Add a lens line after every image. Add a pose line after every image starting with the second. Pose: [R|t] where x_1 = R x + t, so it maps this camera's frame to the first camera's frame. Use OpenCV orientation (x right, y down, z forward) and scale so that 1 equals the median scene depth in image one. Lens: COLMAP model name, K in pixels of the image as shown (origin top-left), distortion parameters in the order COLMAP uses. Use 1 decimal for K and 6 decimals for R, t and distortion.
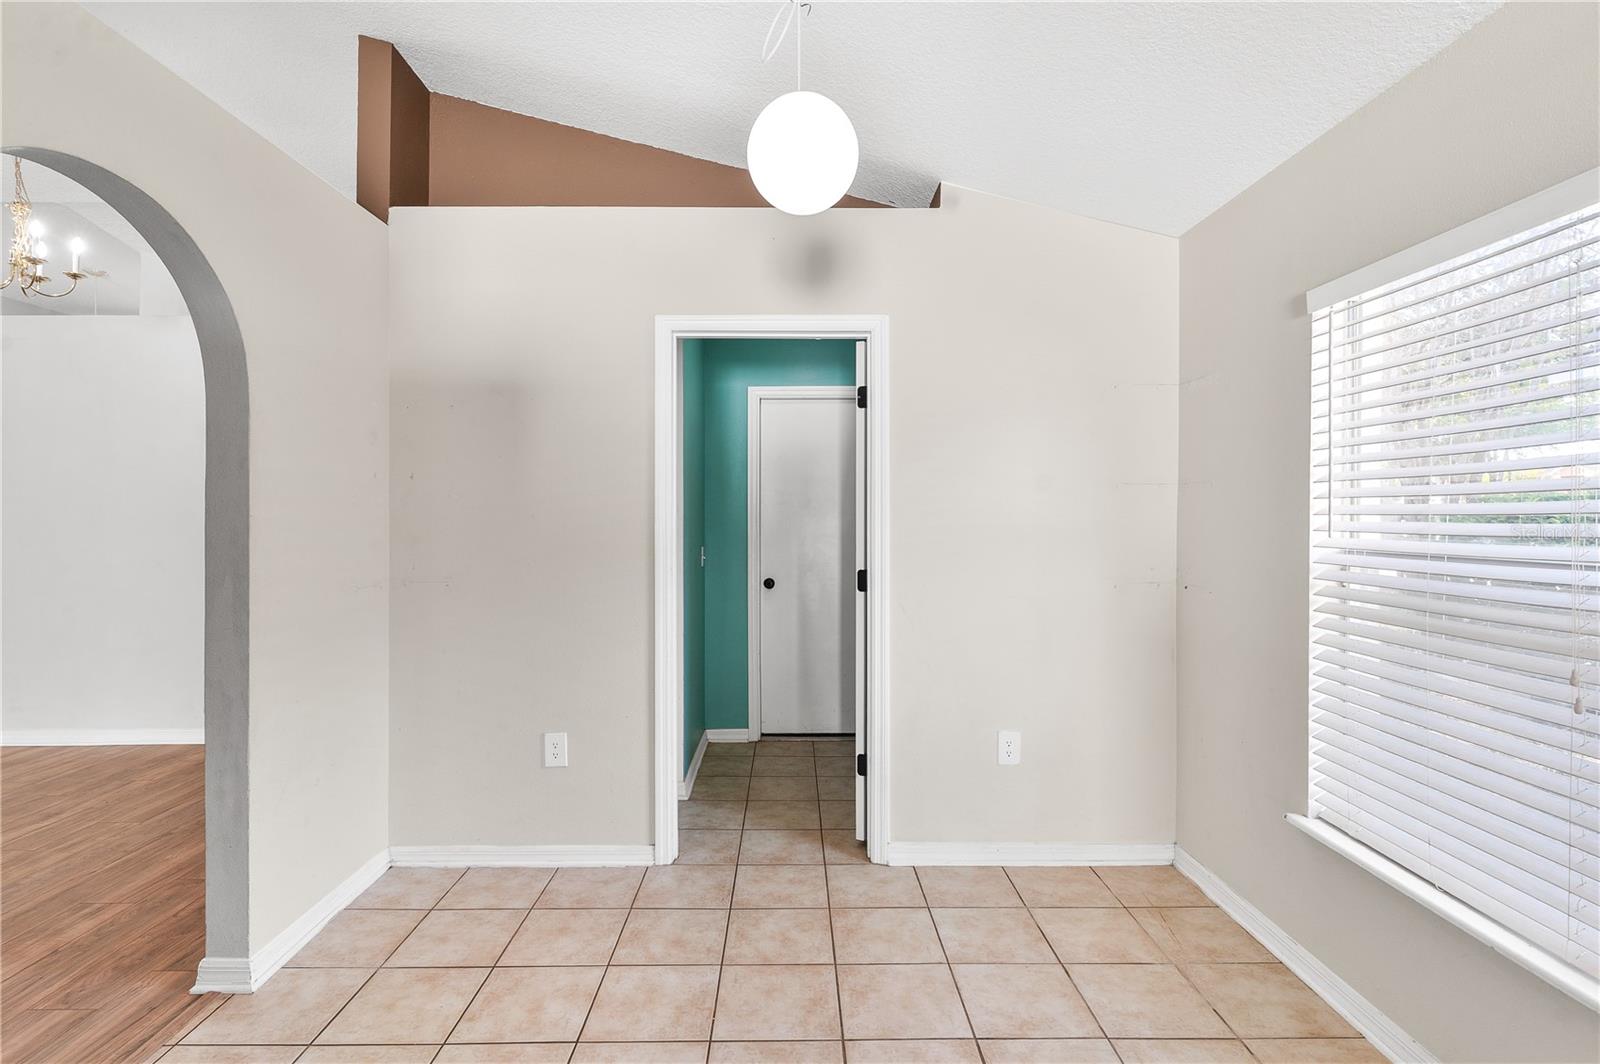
lens RADIAL K [[782.8, 0, 800.0], [0, 782.8, 529.3], [0, 0, 1]] dist [0.004657, -0.001395]
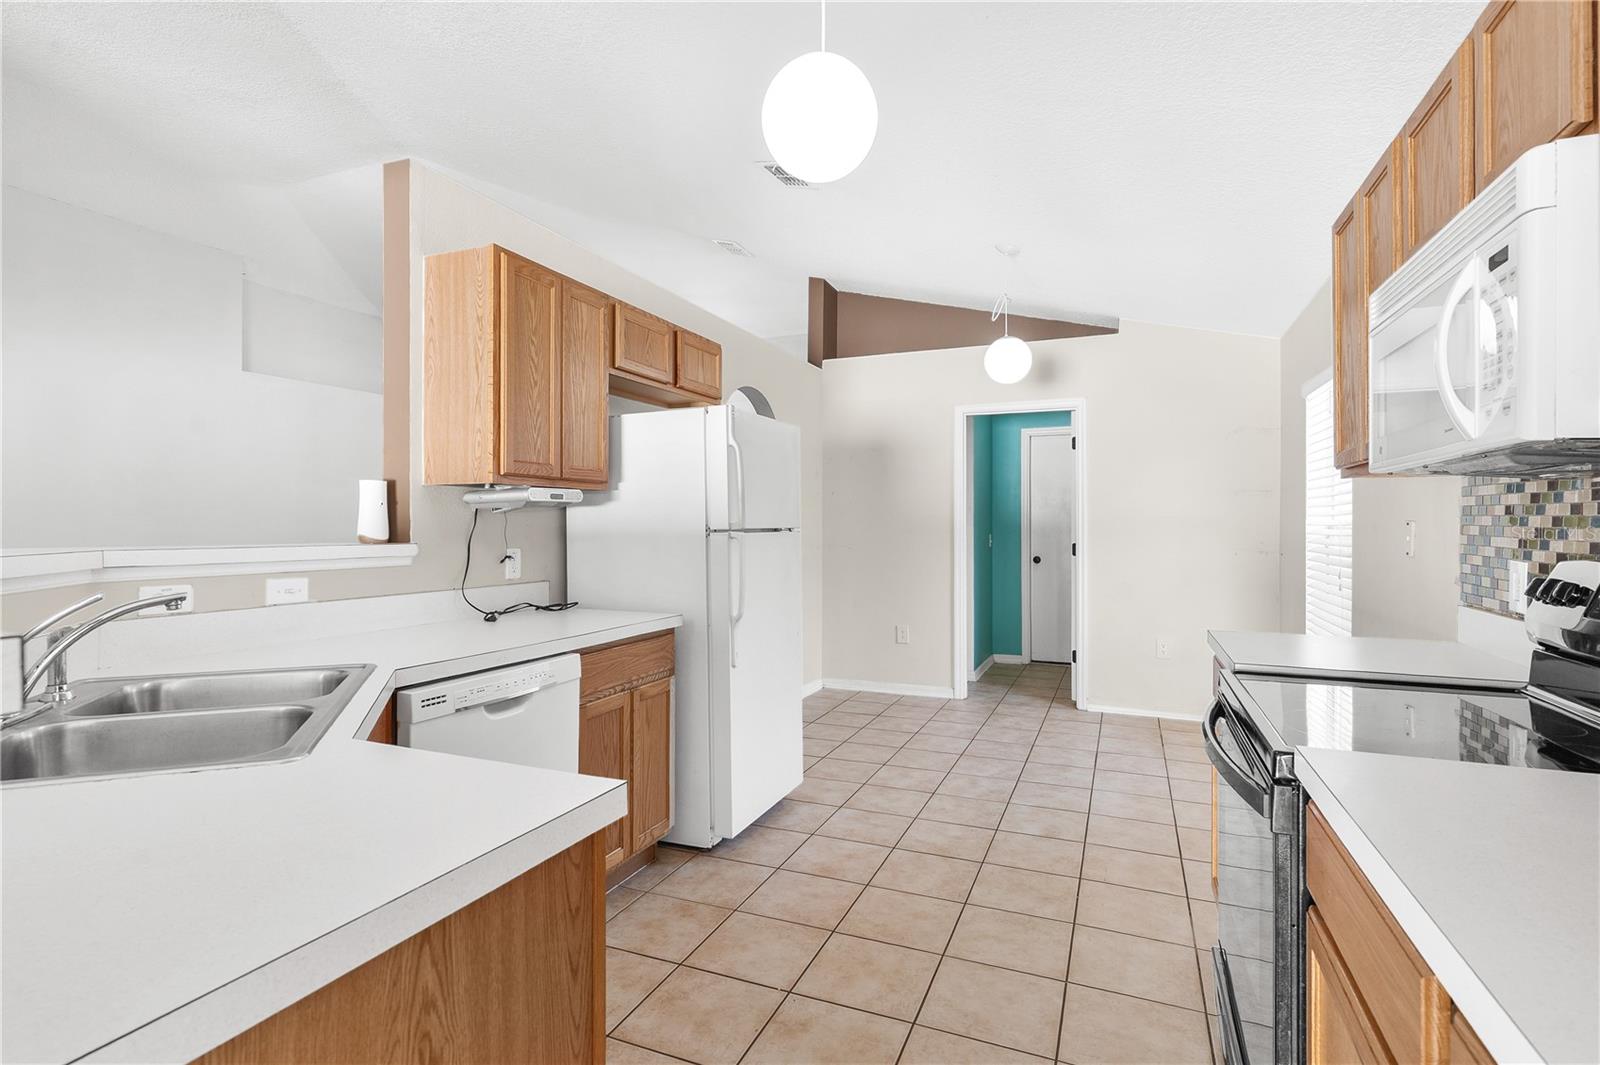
lens RADIAL K [[782.8, 0, 795.2], [0, 782.8, 528.2], [0, 0, 1]] dist [0.004657, -0.001395]
pose [[0.916696, -0.000656, -0.399585, 0.221431], [-0.002122, 0.999977, -0.006509, 0.033694], [0.399580, 0.006815, 0.916673, -0.896350]]
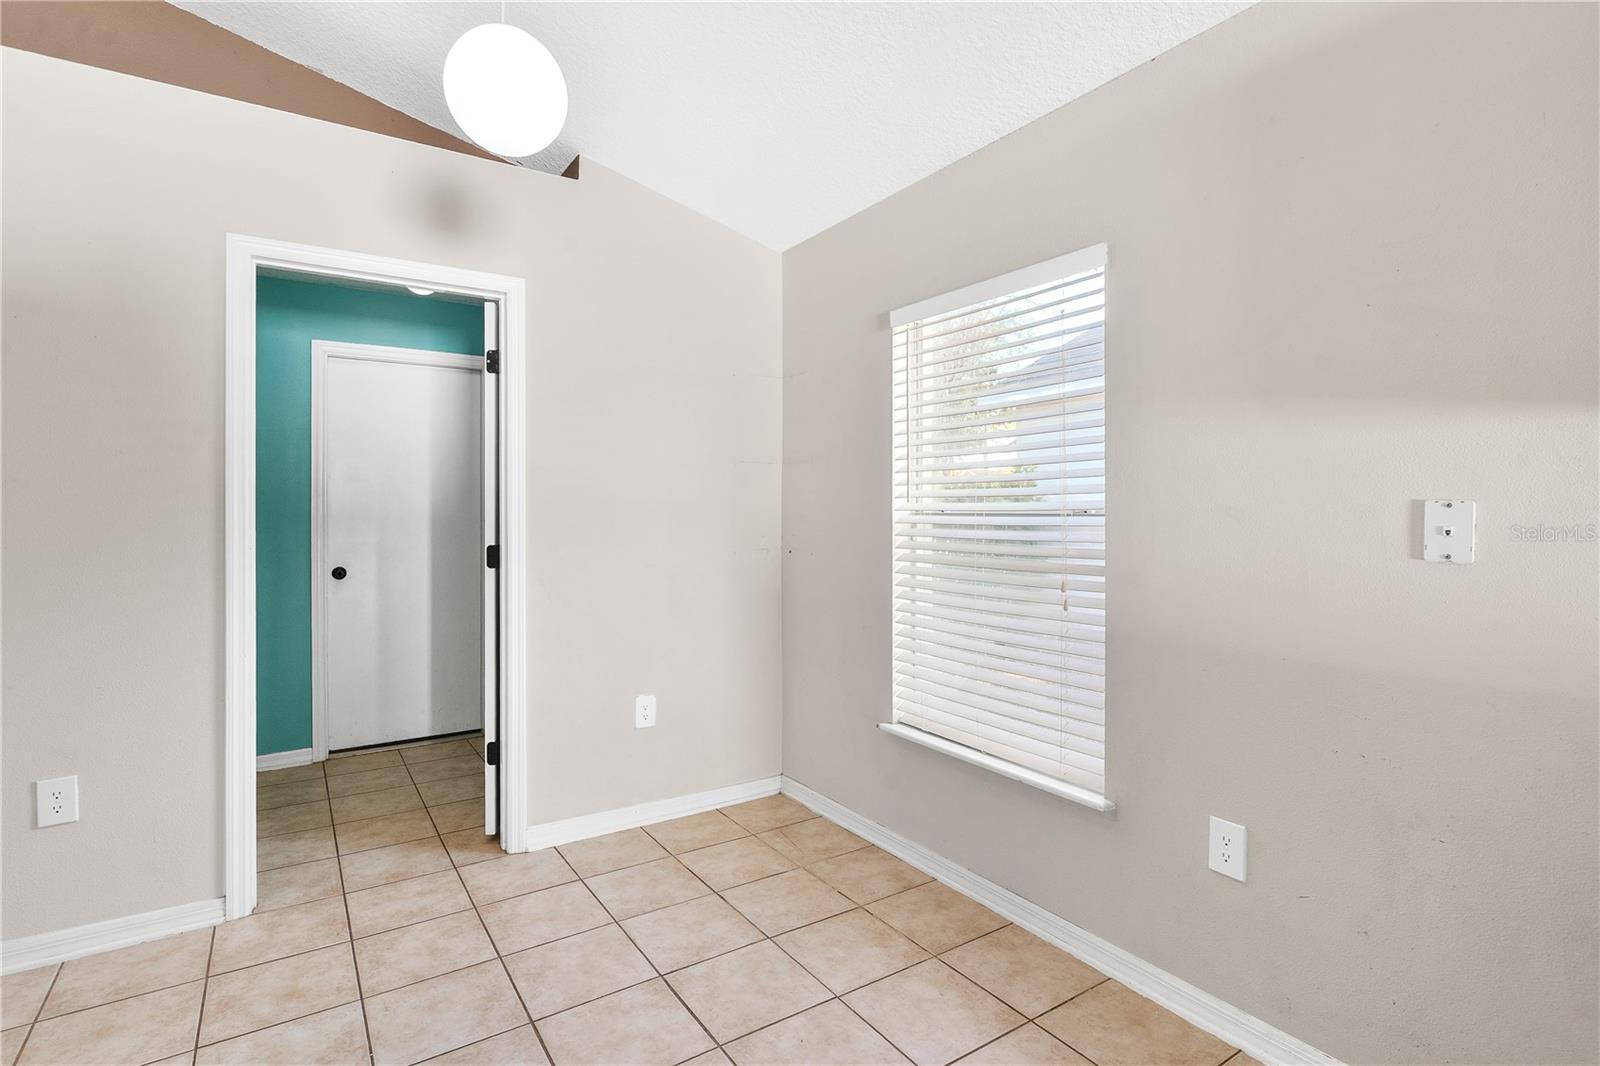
lens RADIAL K [[782.8, 0, 812.9], [0, 782.8, 514.3], [0, 0, 1]] dist [0.004657, -0.001395]
pose [[0.837531, -0.005370, 0.546364, -0.121516], [0.011493, 0.999904, -0.007791, 0.028714], [-0.546270, 0.012804, 0.837511, 0.001000]]
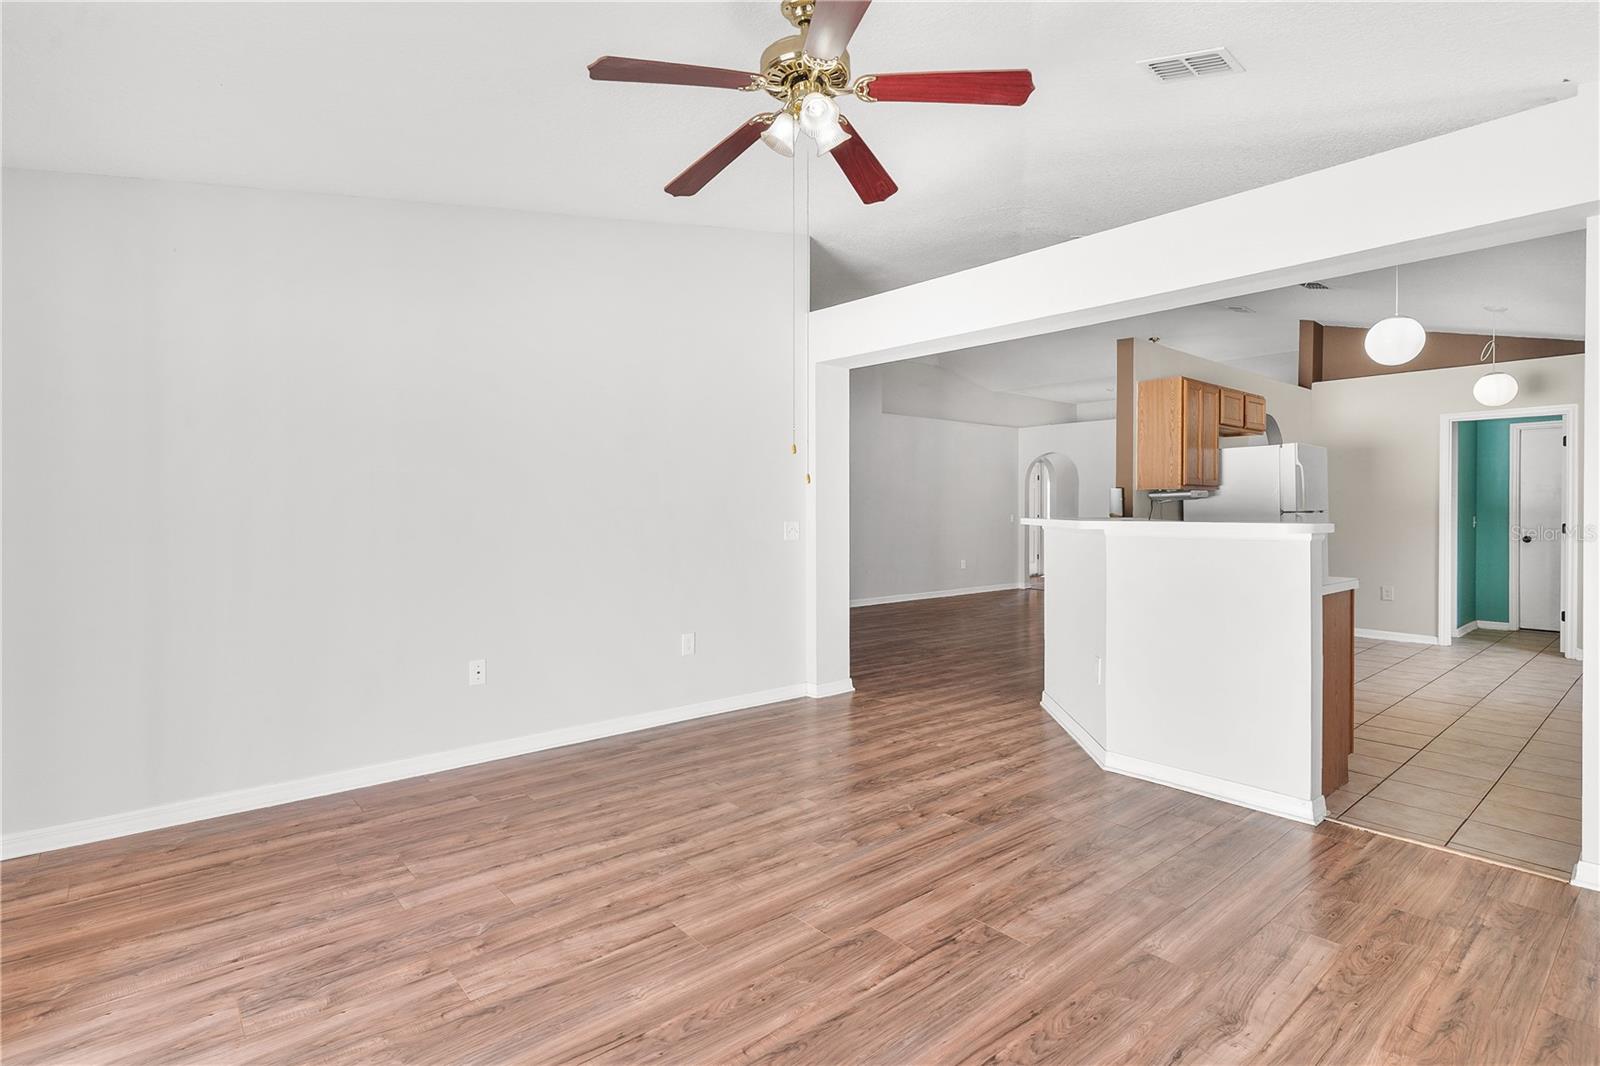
lens RADIAL K [[782.8, 0, 805.7], [0, 782.8, 520.9], [0, 0, 1]] dist [0.004657, -0.001395]
pose [[0.647998, 0.005385, -0.761623, 0.395884], [-0.004011, 0.999985, 0.003658, 0.049668], [0.761632, 0.000685, 0.648010, -2.074081]]
